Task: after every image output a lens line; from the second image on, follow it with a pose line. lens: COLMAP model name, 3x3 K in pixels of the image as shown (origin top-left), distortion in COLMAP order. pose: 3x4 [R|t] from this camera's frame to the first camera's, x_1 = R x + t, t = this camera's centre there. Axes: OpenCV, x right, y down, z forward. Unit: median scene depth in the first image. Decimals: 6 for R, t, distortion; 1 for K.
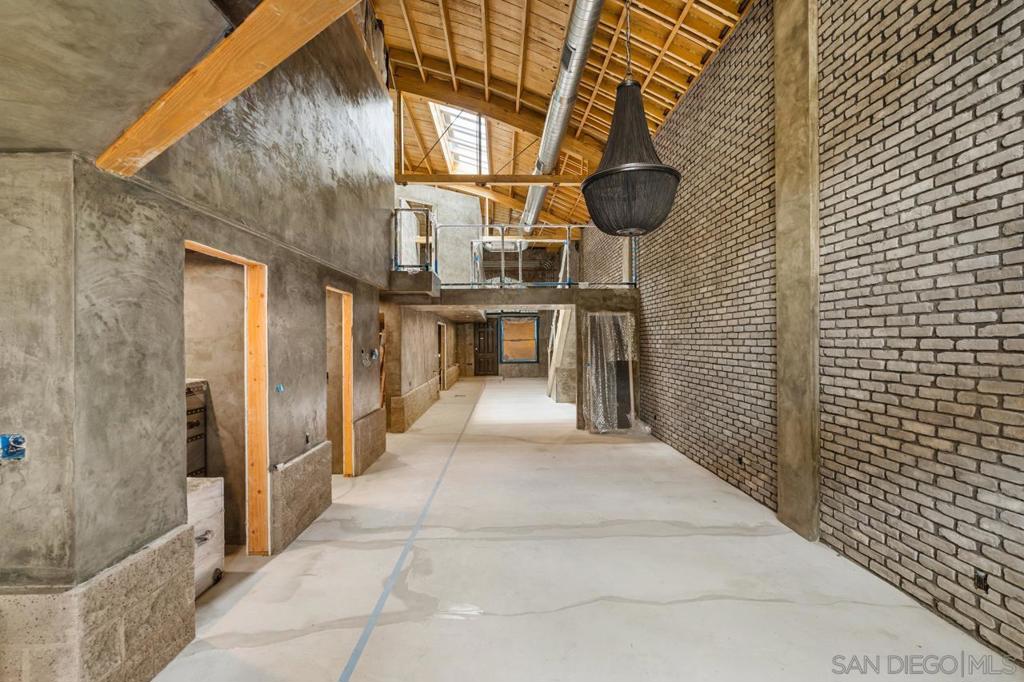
lens RADIAL K [[455.7, 0, 513.8], [0, 455.7, 340.6], [0, 0, 1]] dist [-0.005897, 0.001057]
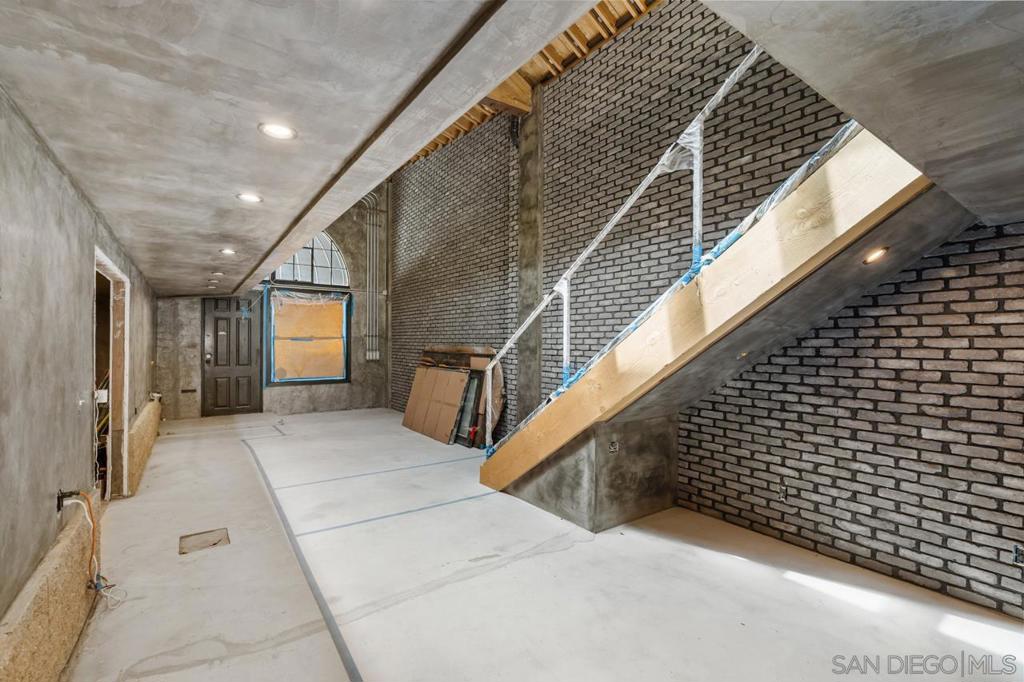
lens RADIAL K [[455.7, 0, 510.7], [0, 455.7, 341.4], [0, 0, 1]] dist [-0.005897, 0.001057]
pose [[0.838229, 0.012803, 0.545168, -0.076556], [-0.010380, 0.999918, -0.007522, 0.004093], [-0.545219, 0.000647, 0.838293, 0.461673]]
